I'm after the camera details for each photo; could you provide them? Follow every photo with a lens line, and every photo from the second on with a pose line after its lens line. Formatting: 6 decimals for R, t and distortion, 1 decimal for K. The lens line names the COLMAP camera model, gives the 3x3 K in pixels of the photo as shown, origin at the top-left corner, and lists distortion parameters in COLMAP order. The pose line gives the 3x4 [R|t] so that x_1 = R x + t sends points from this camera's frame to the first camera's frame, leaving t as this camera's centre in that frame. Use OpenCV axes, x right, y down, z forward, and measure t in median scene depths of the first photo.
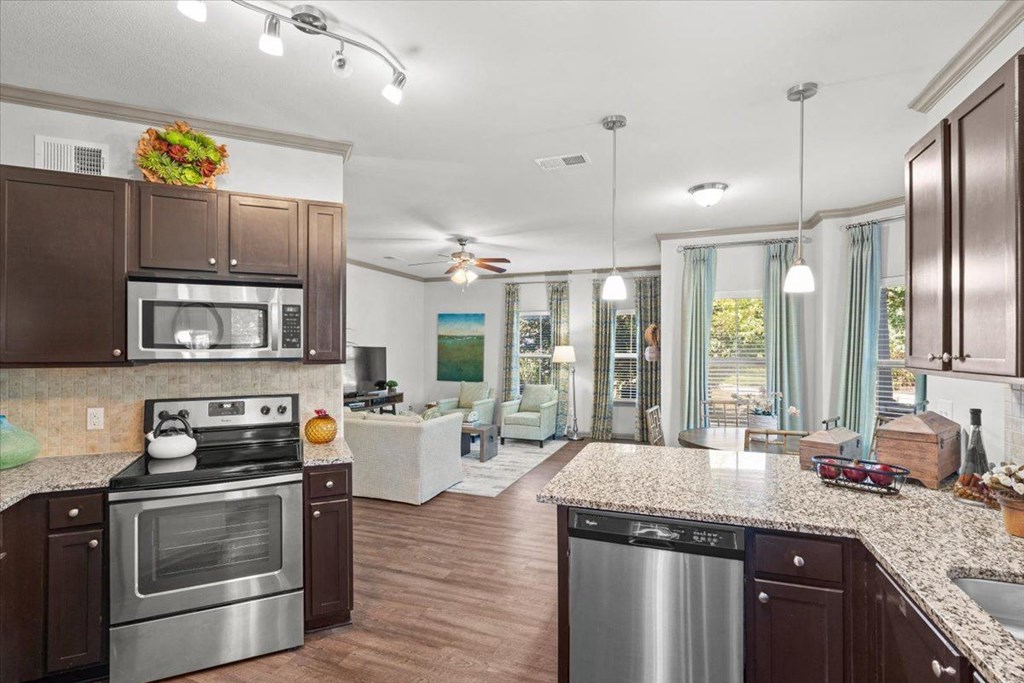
lens RADIAL K [[476.2, 0, 503.9], [0, 476.2, 341.6], [0, 0, 1]] dist [0.000317, 0.001370]
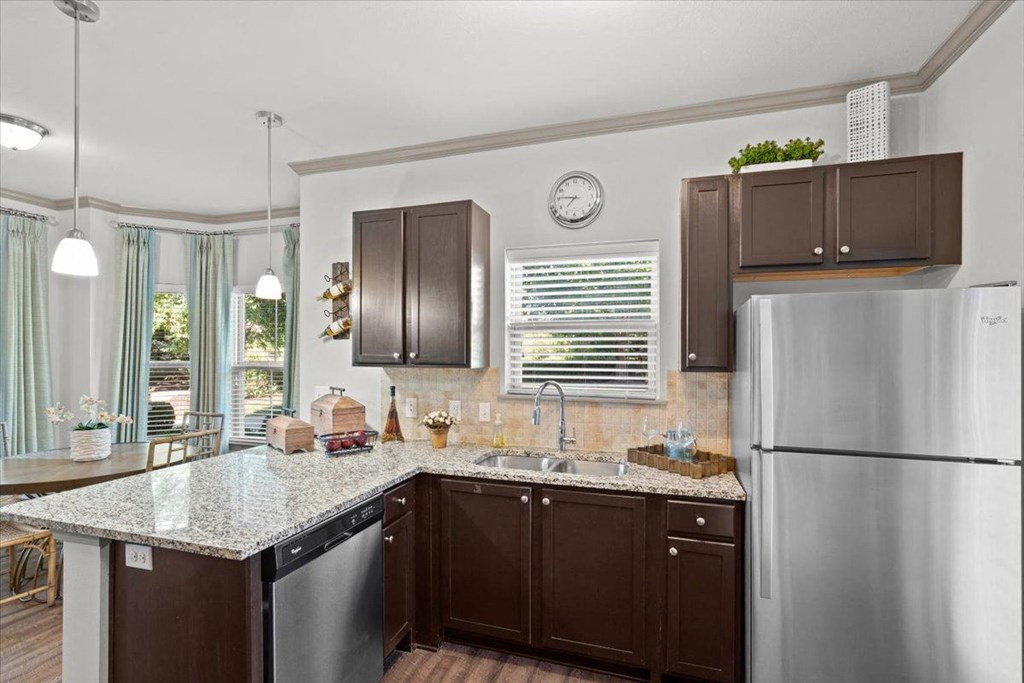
lens RADIAL K [[476.2, 0, 509.8], [0, 476.2, 351.2], [0, 0, 1]] dist [0.000317, 0.001370]
pose [[-0.039767, 0.001909, 0.999207, -0.158659], [-0.015097, 0.999883, -0.002511, 0.003380], [-0.999095, -0.015185, -0.039734, 0.148437]]
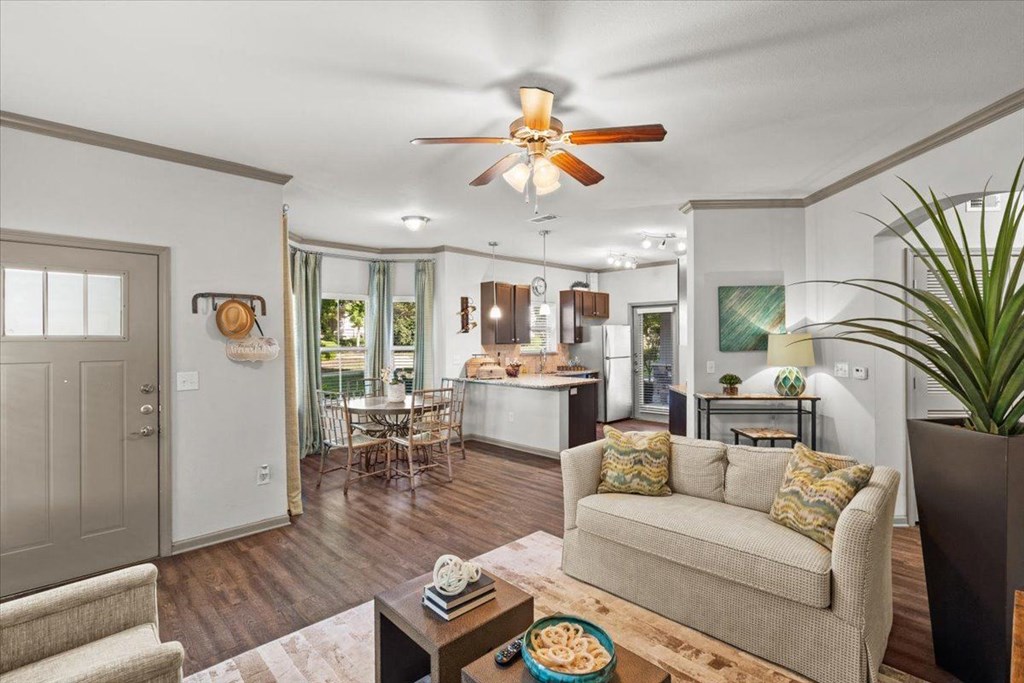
lens RADIAL K [[476.2, 0, 510.8], [0, 476.2, 340.4], [0, 0, 1]] dist [0.000317, 0.001370]
pose [[-0.910841, 0.004999, 0.412728, -0.177533], [0.002581, 0.999976, -0.006415, 0.014542], [-0.412750, -0.004778, -0.910832, 1.026529]]
